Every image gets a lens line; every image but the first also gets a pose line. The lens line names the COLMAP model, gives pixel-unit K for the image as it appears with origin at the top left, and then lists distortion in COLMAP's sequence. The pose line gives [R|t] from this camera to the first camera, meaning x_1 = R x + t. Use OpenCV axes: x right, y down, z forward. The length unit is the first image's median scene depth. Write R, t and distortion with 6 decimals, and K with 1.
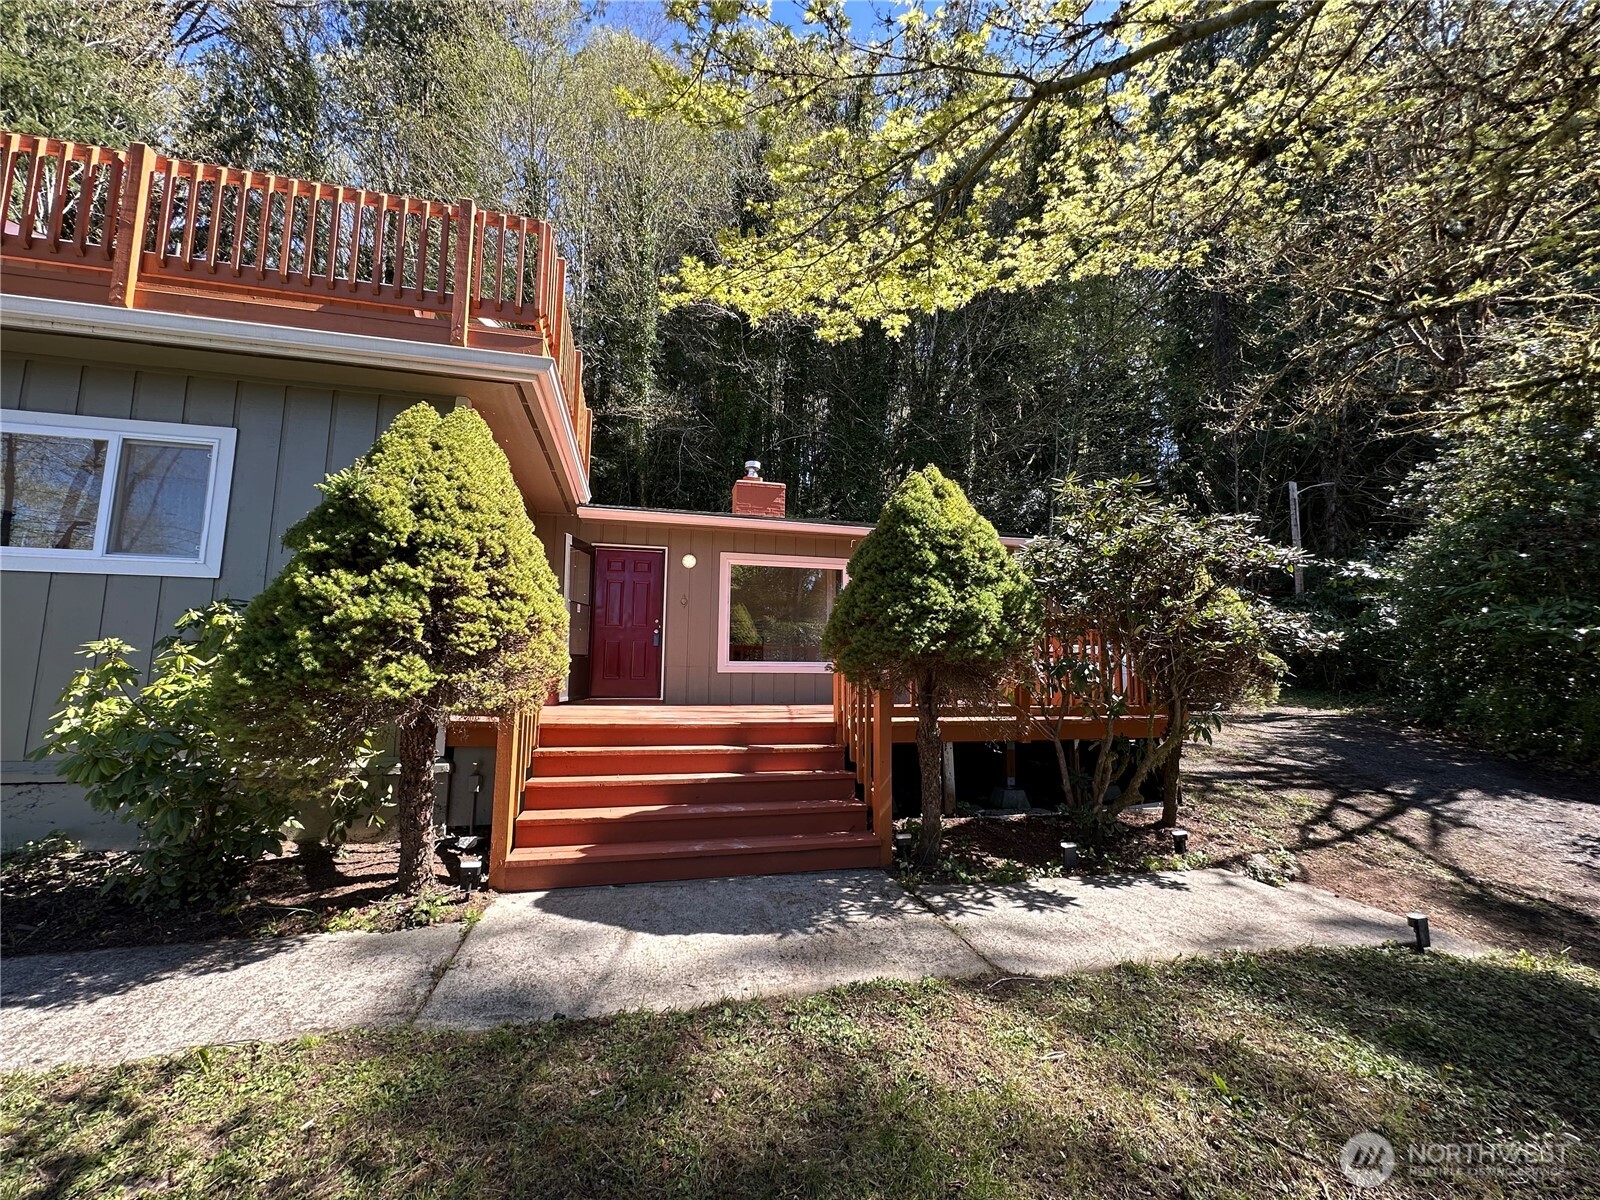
lens RADIAL K [[637.8, 0, 800.0], [0, 637.8, 600.0], [0, 0, 1]] dist [-0.001692, -0.001934]
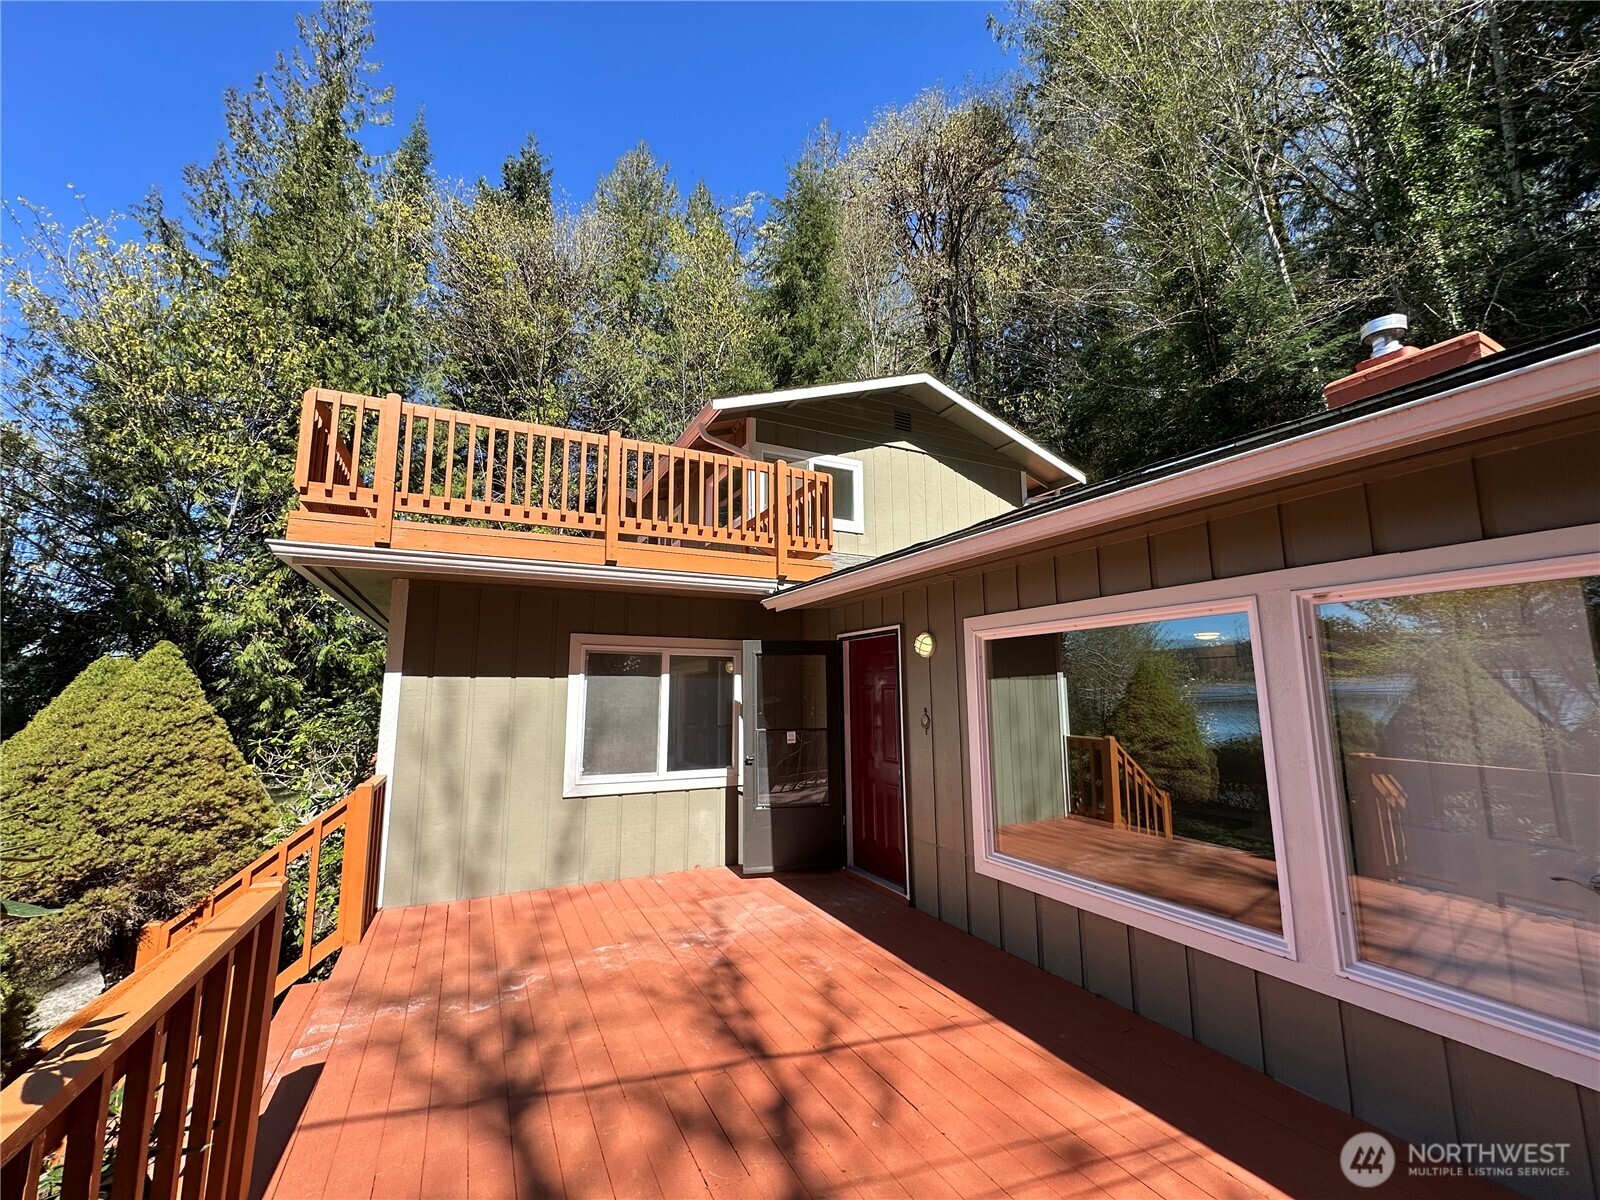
lens RADIAL K [[637.8, 0, 800.0], [0, 637.8, 600.0], [0, 0, 1]] dist [-0.001692, -0.001934]
pose [[0.232703, -0.153068, -0.960427, 0.423886], [0.128219, 0.983745, -0.125718, -0.055793], [0.964059, -0.093891, 0.248547, 0.975031]]
